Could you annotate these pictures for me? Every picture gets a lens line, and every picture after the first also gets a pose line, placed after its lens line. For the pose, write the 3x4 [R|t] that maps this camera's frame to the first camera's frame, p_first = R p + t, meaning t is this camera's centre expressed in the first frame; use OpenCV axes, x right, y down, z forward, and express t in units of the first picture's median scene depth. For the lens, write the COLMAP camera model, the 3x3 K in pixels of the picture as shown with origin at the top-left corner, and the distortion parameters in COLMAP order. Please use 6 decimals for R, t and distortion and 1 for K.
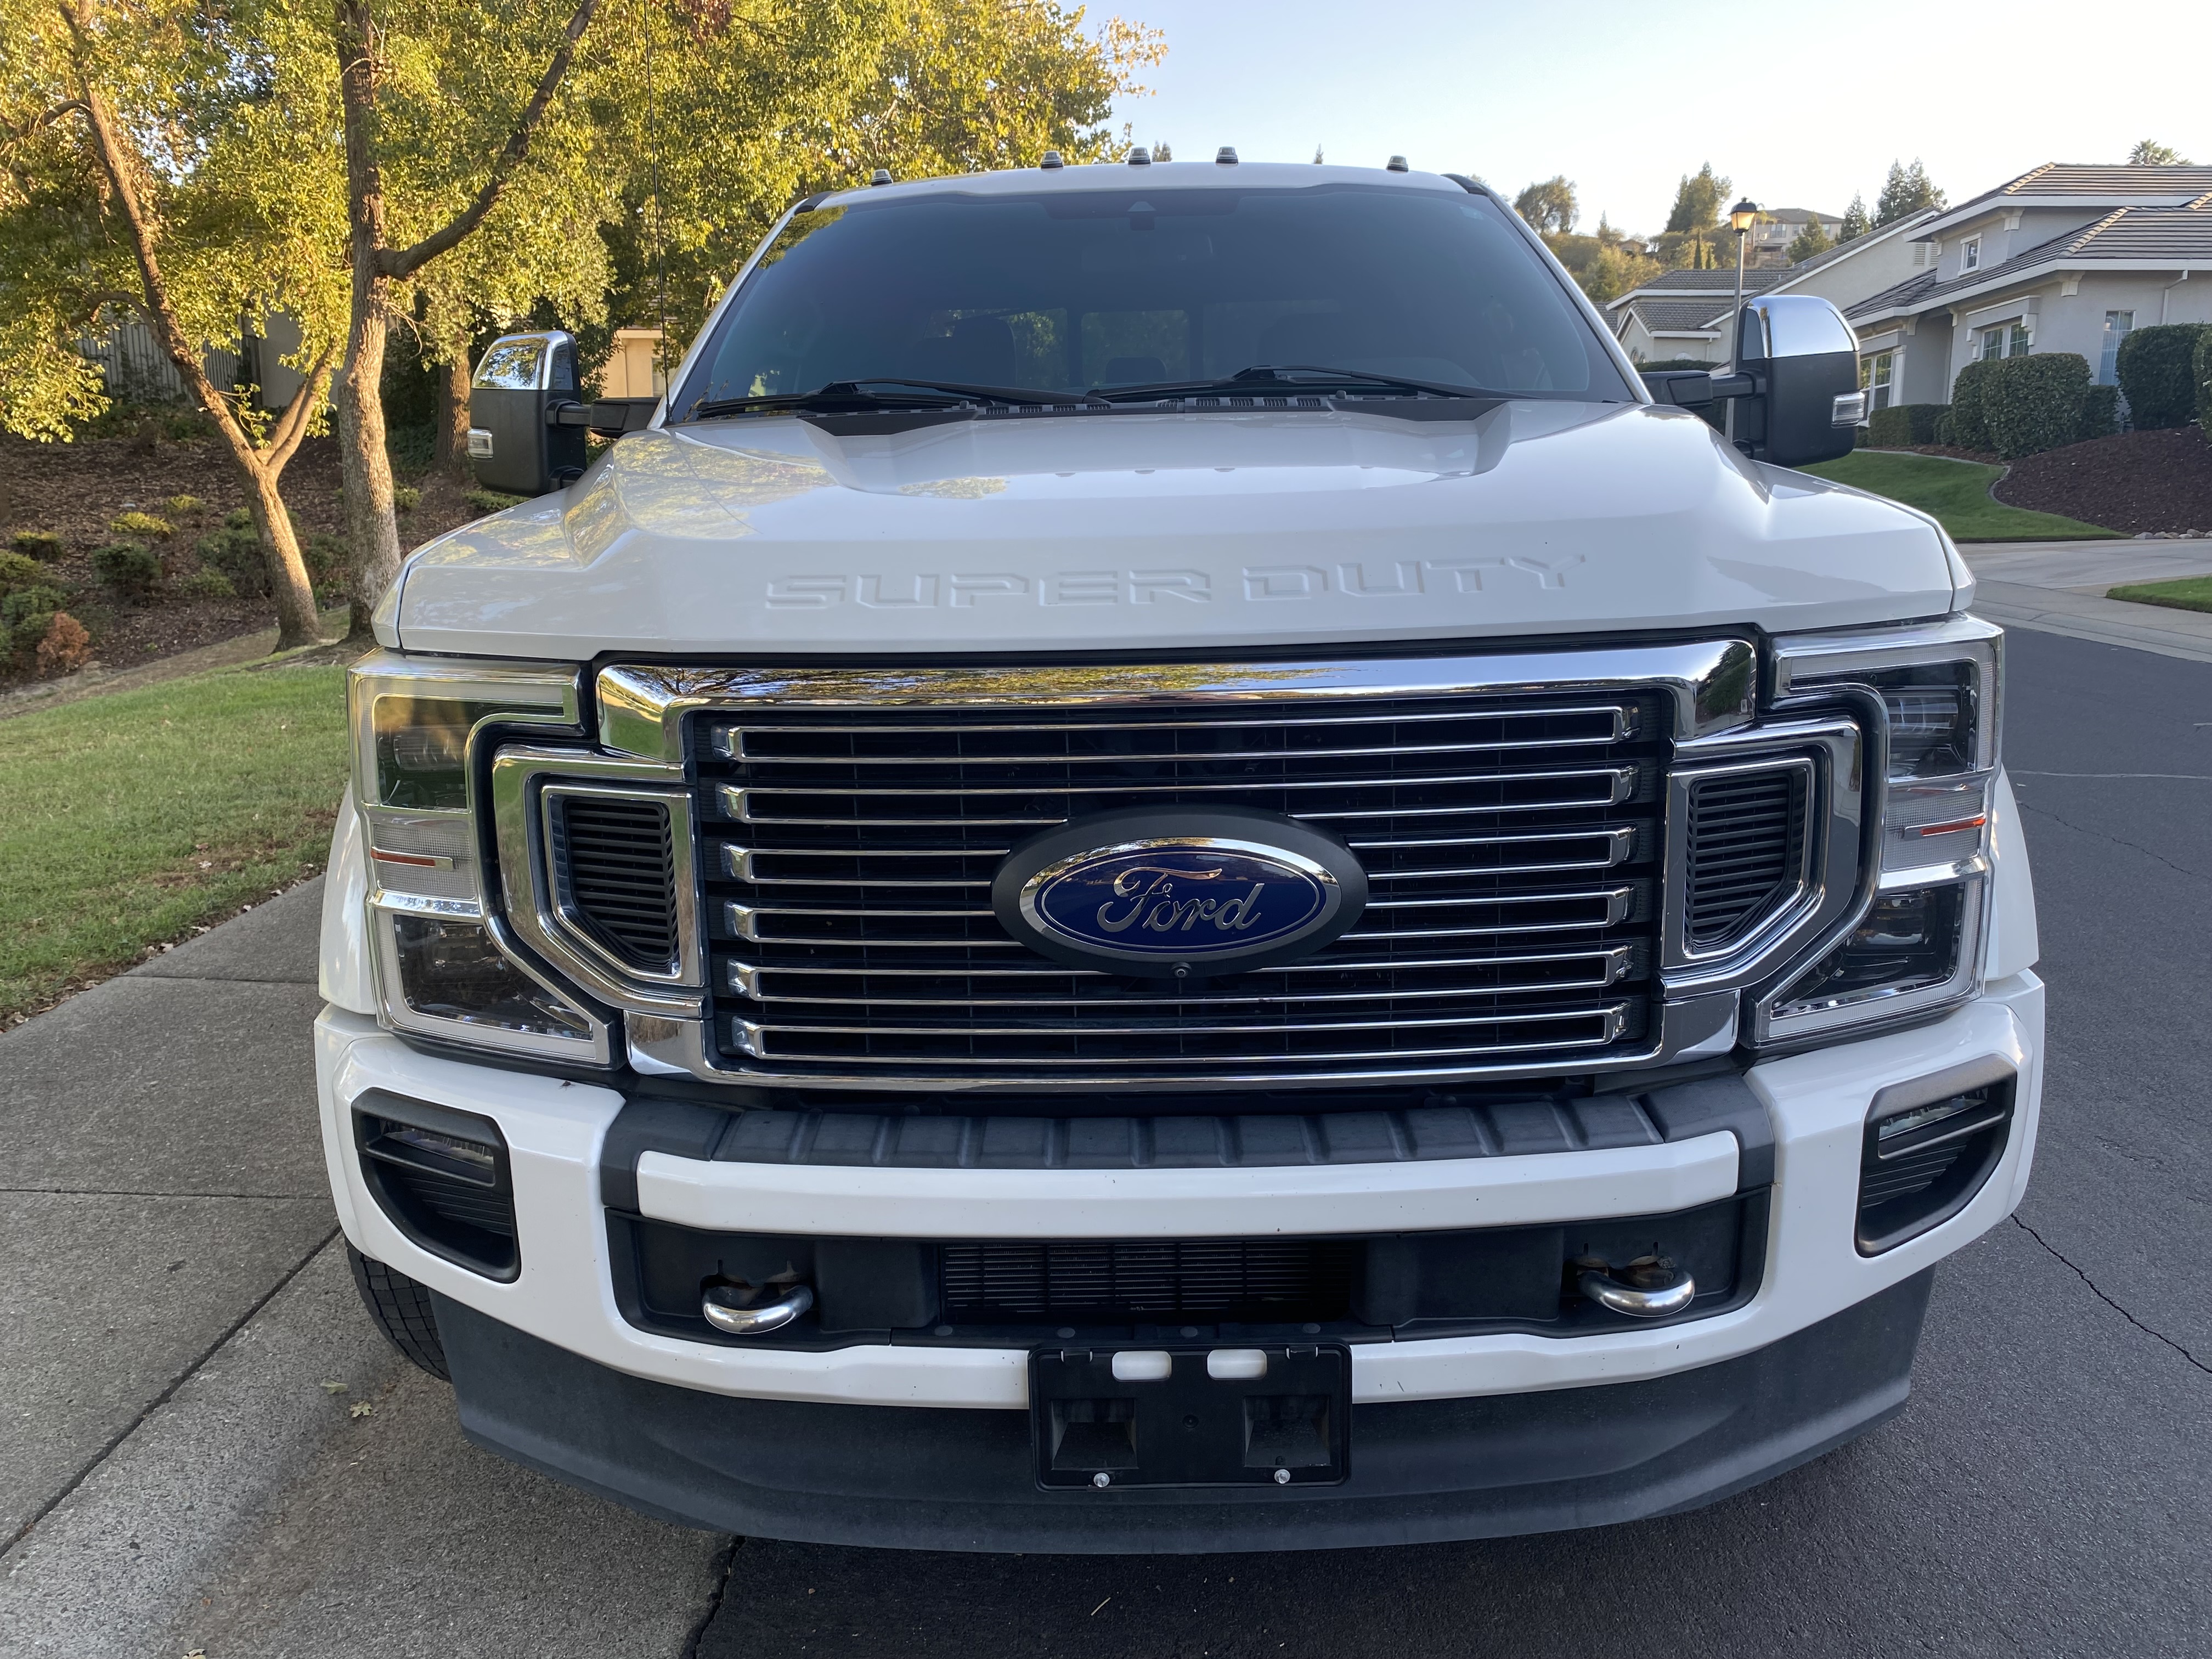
lens RADIAL K [[1699.1, 0, 1090.0], [0, 1699.1, 827.5], [0, 0, 1]] dist [0.005619, -0.001247]
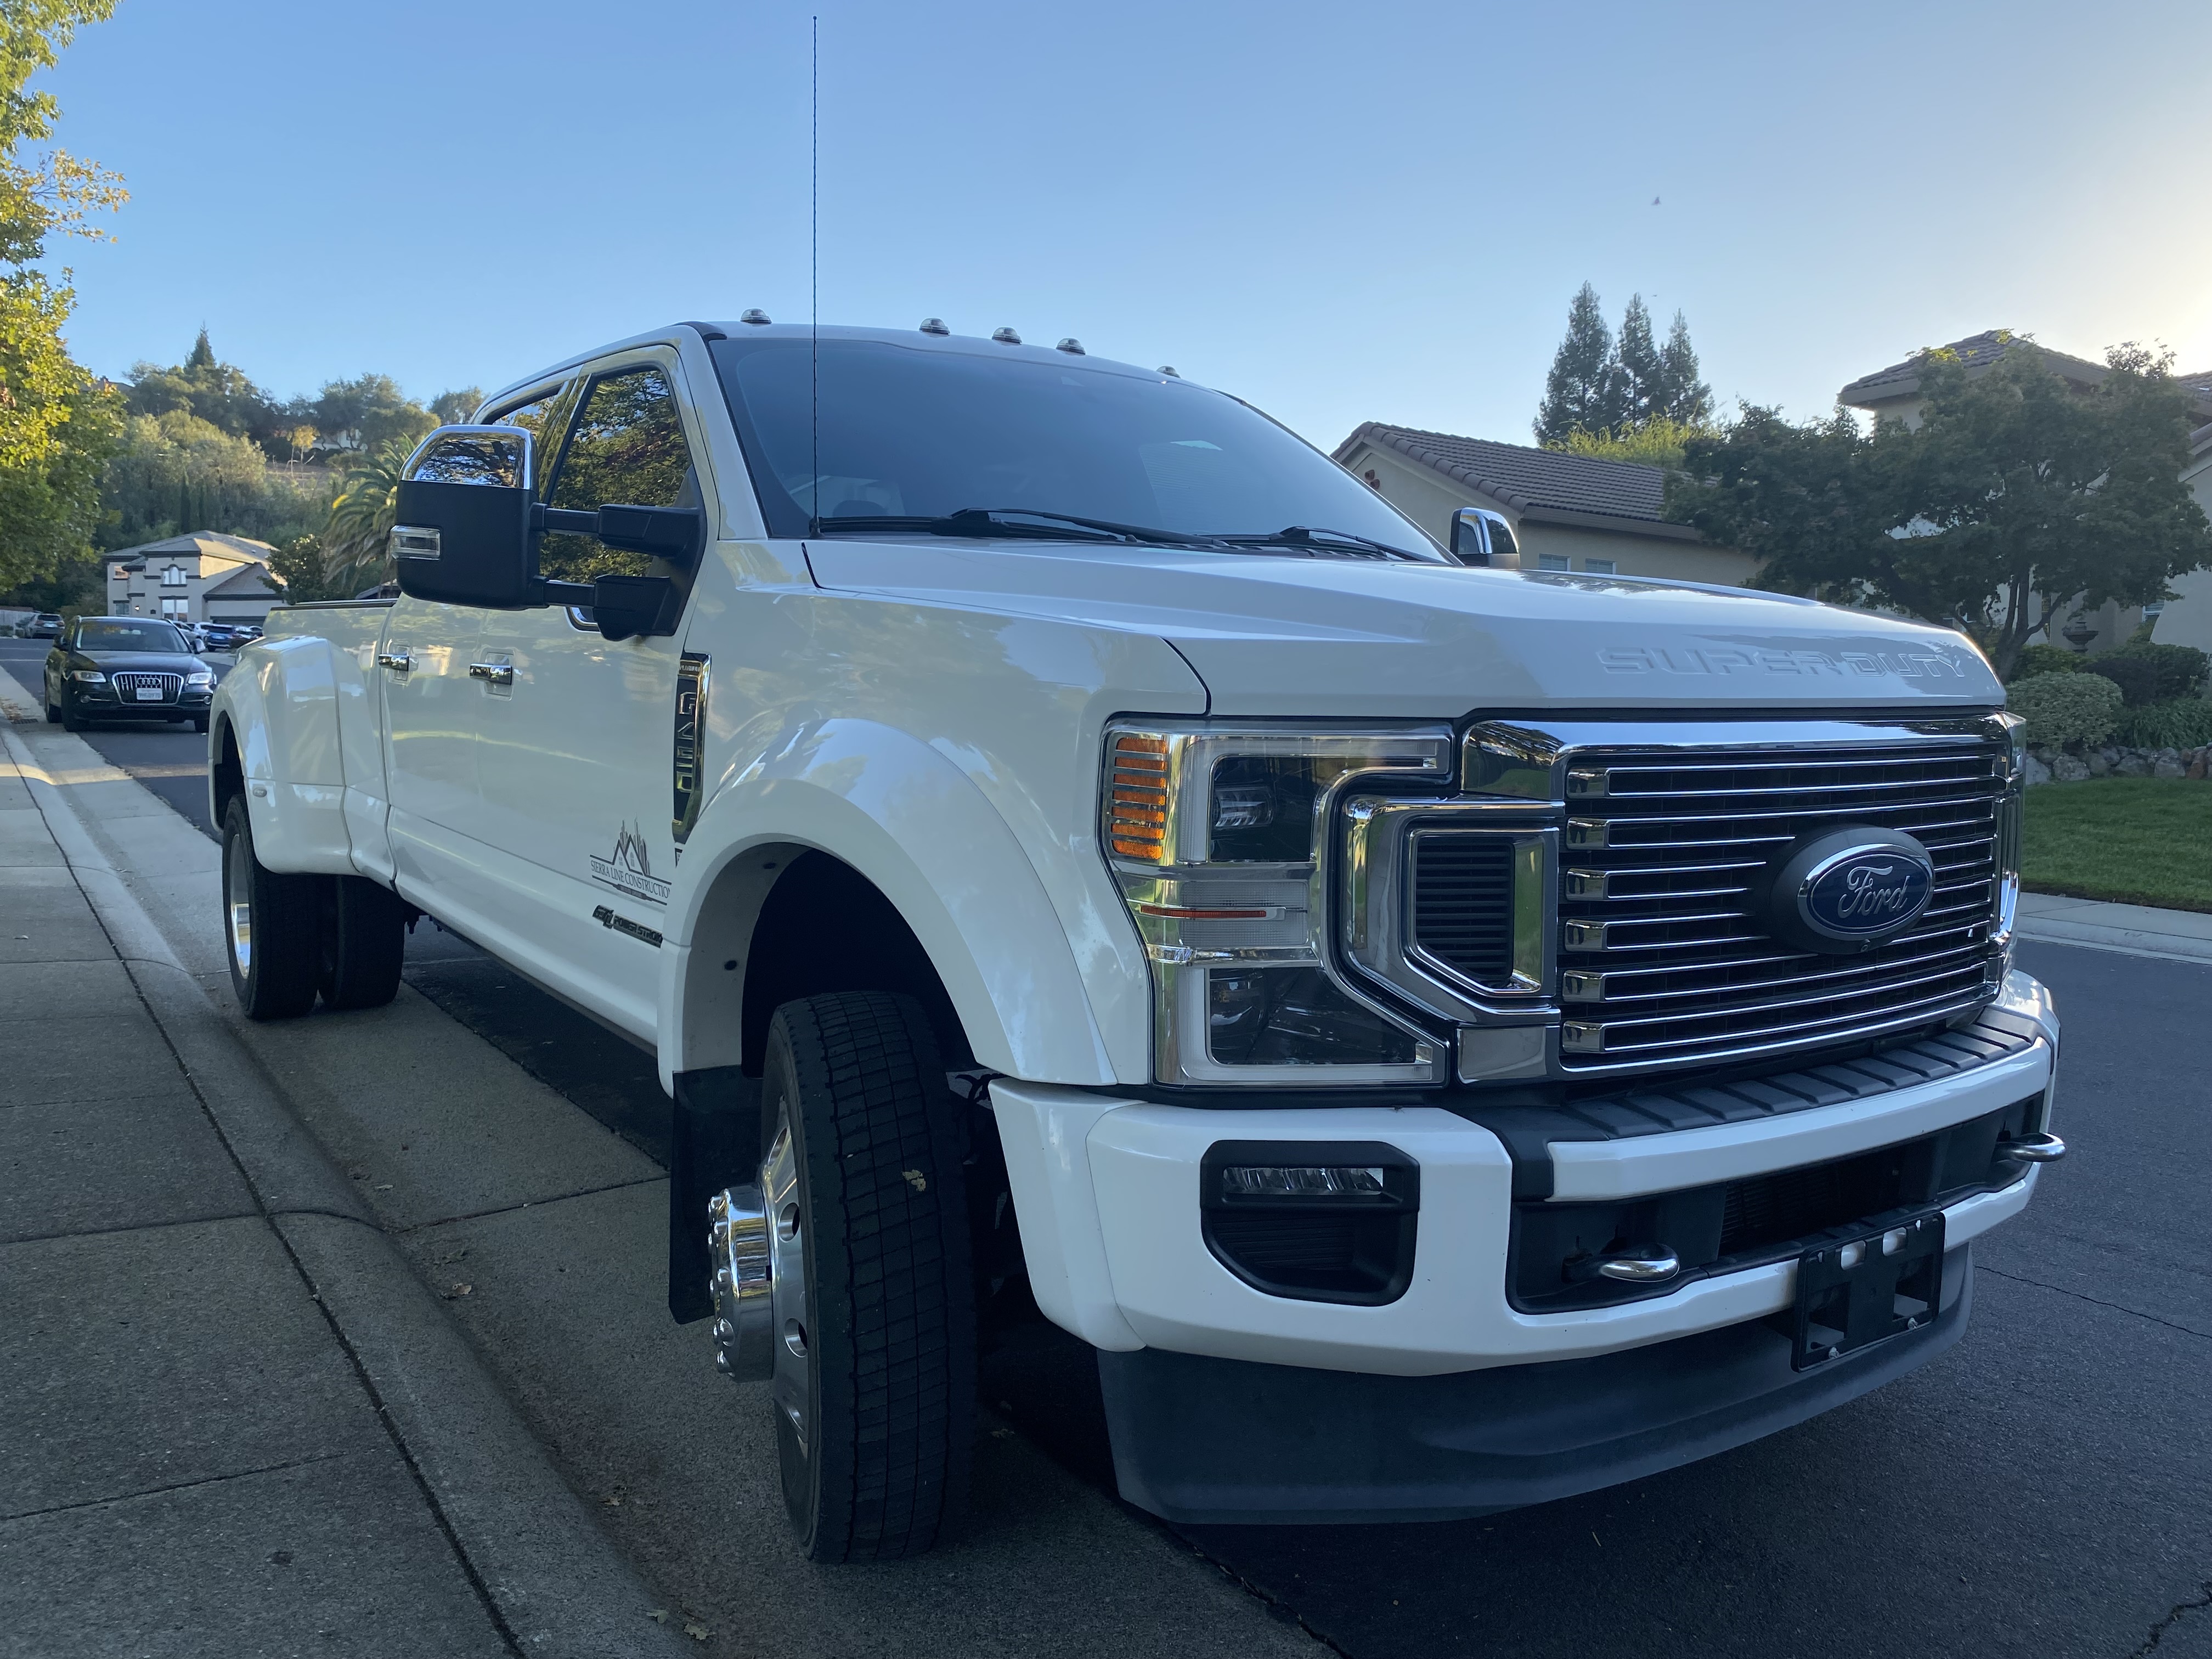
lens RADIAL K [[1699.1, 0, 1090.0], [0, 1699.1, 827.5], [0, 0, 1]] dist [0.005619, -0.001247]
pose [[0.818132, -0.019882, 0.574687, -1.156749], [0.087671, 0.992031, -0.090490, 0.056584], [-0.568308, 0.124417, 0.813355, 0.222295]]
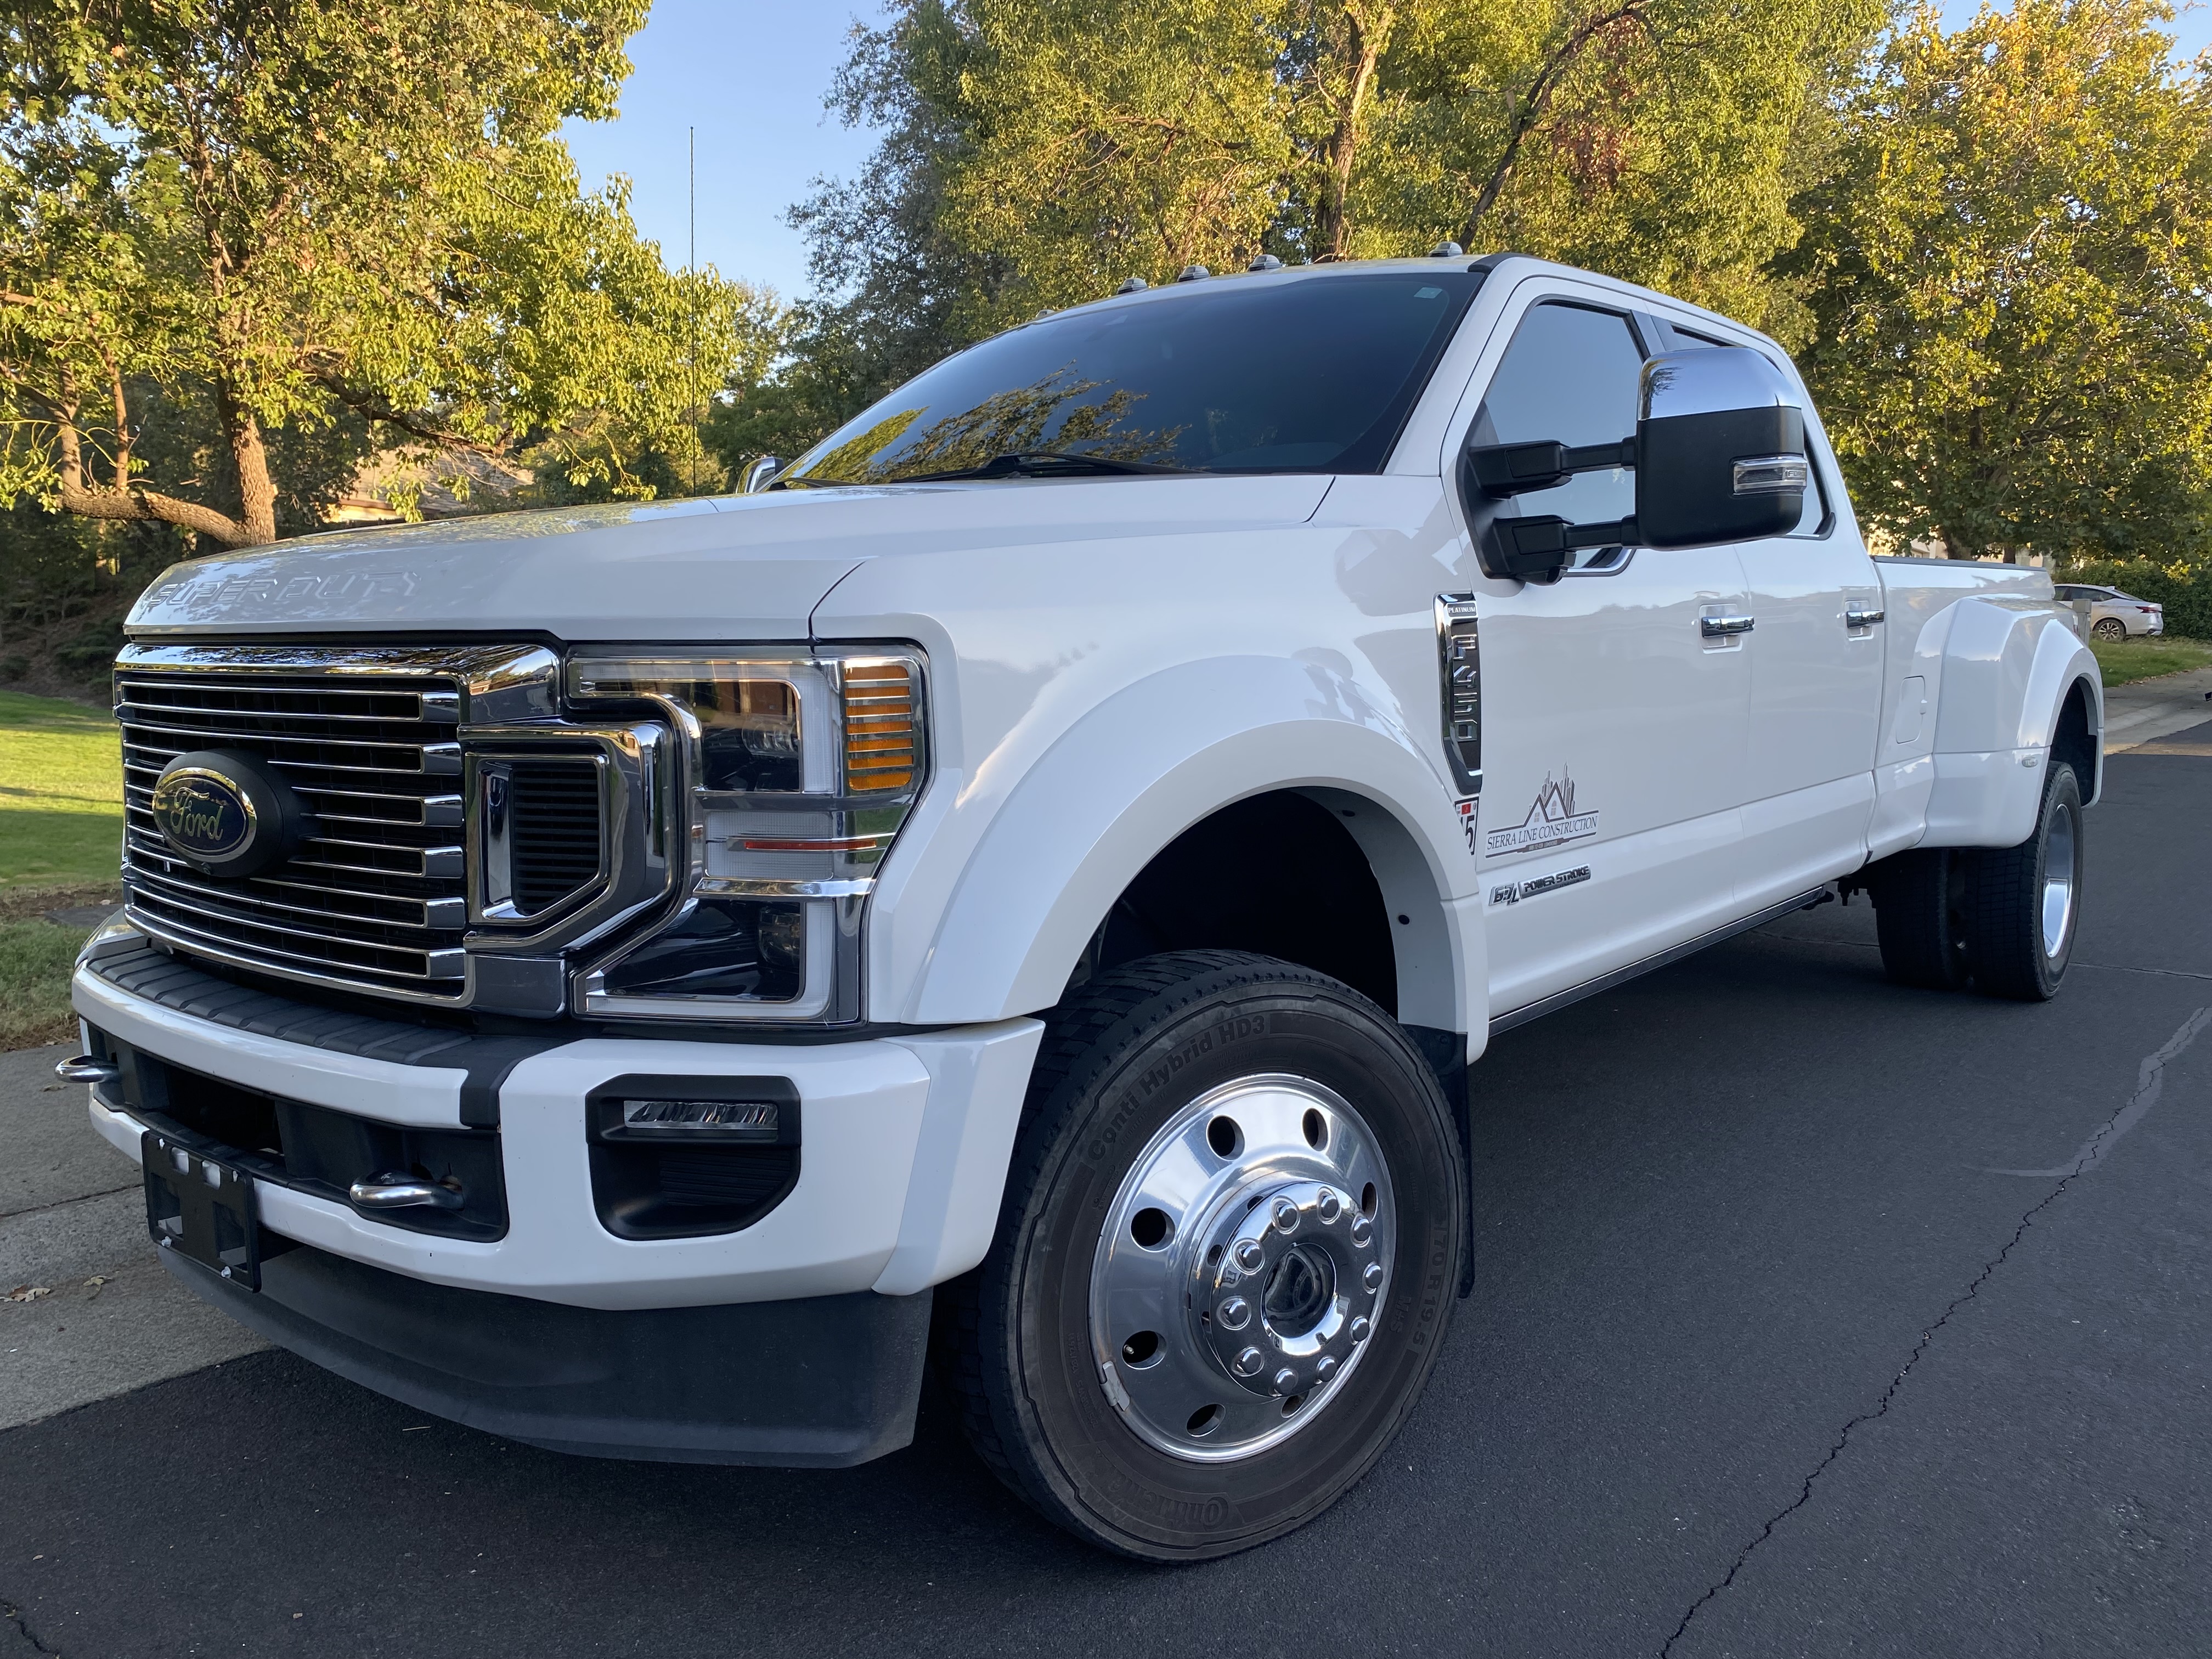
lens RADIAL K [[1699.1, 0, 1090.0], [0, 1699.1, 827.5], [0, 0, 1]] dist [0.005619, -0.001247]
pose [[0.767116, 0.097664, -0.634030, 1.311438], [-0.153536, 0.987570, -0.033641, -0.007019], [0.622864, 0.123153, 0.772576, 0.348368]]
